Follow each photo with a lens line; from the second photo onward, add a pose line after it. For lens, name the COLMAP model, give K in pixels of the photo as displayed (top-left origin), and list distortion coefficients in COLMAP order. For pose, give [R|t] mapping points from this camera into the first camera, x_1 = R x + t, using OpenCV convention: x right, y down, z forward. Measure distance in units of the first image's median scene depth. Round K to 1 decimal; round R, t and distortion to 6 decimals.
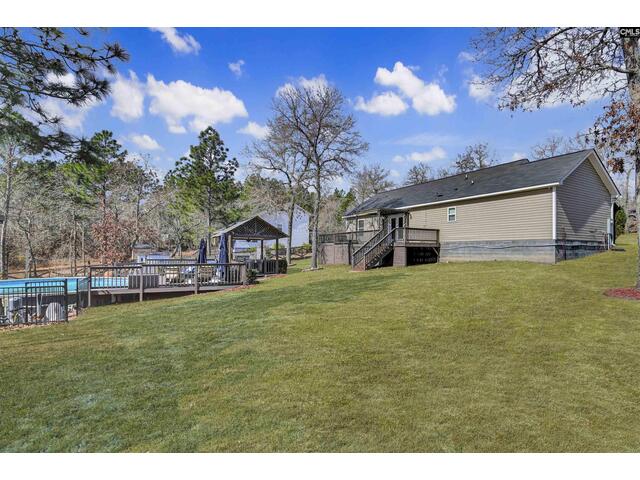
lens RADIAL K [[299.1, 0, 320.0], [0, 299.1, 240.0], [0, 0, 1]] dist [-0.000187, 0.000164]
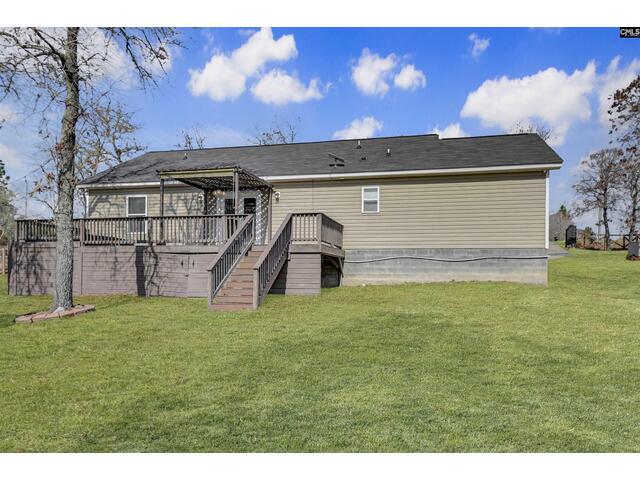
lens RADIAL K [[415.6, 0, 320.0], [0, 415.6, 240.0], [0, 0, 1]] dist [0.001545, 0.000166]
pose [[0.698169, 0.059677, 0.713441, -0.141275], [-0.035625, 0.998181, -0.048632, 0.024896], [-0.715046, 0.008537, 0.699025, 0.420529]]
